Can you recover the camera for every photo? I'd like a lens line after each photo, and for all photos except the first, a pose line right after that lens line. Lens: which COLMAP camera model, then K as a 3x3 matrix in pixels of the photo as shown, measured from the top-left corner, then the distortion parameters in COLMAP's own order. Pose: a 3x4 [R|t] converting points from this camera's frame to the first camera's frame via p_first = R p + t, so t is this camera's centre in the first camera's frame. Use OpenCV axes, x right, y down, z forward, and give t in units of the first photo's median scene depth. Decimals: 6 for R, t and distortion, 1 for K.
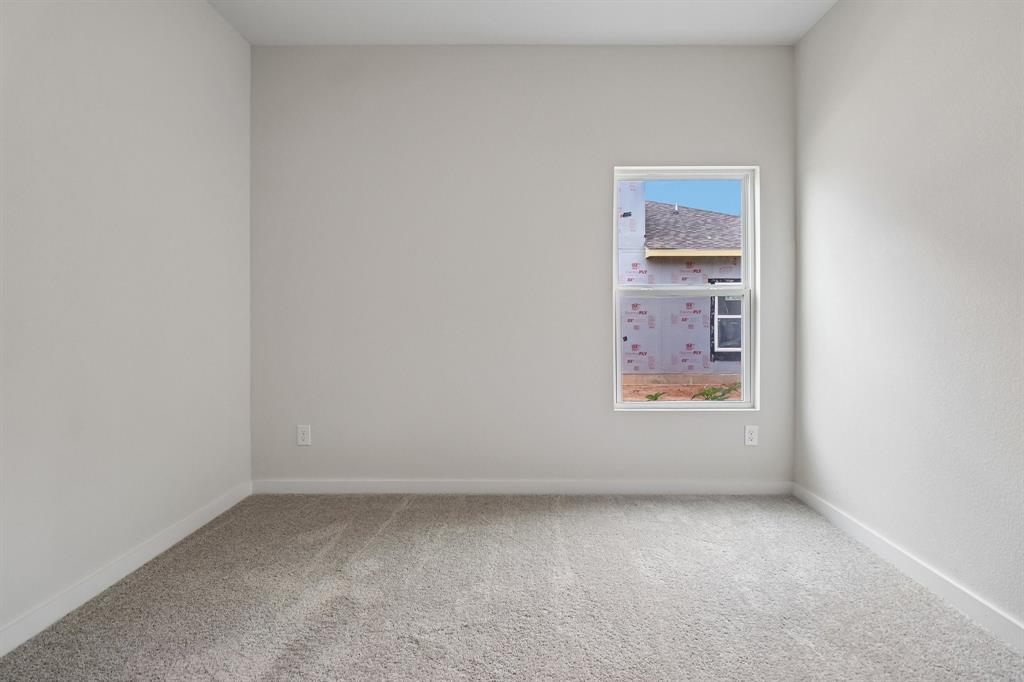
lens RADIAL K [[477.6, 0, 512.2], [0, 477.6, 320.0], [0, 0, 1]] dist [-0.022520, -0.000905]
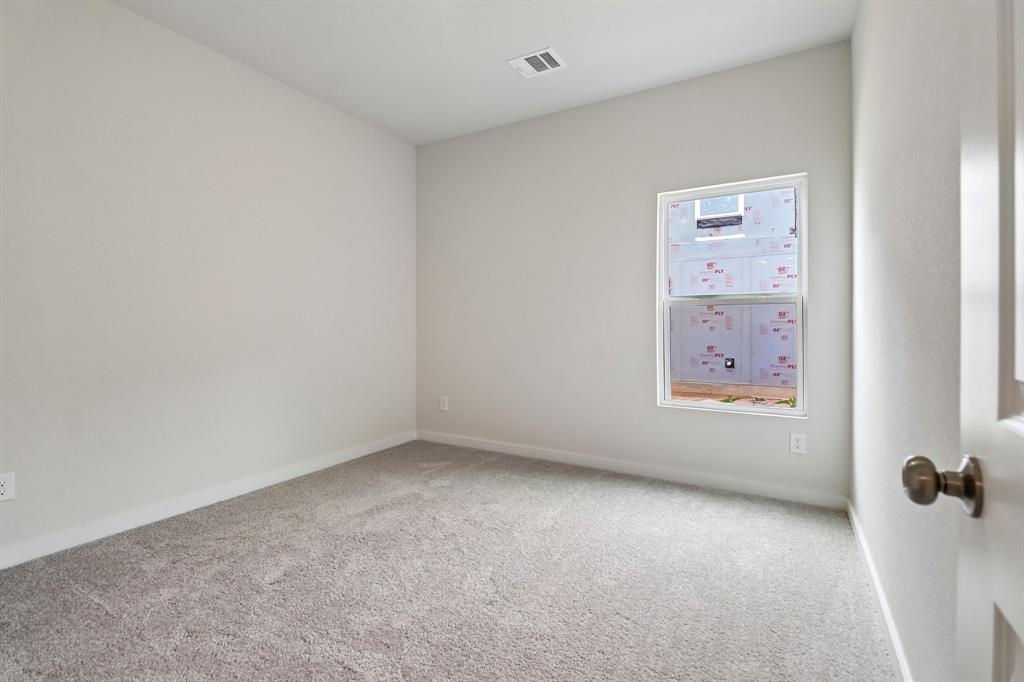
lens RADIAL K [[481.1, 0, 511.1], [0, 481.1, 325.1], [0, 0, 1]] dist [-0.010525, -0.000524]
pose [[0.858090, 0.002270, -0.513494, 0.559398], [-0.005506, 0.999973, -0.004779, 0.004490], [0.513470, 0.006928, 0.858080, -0.195525]]
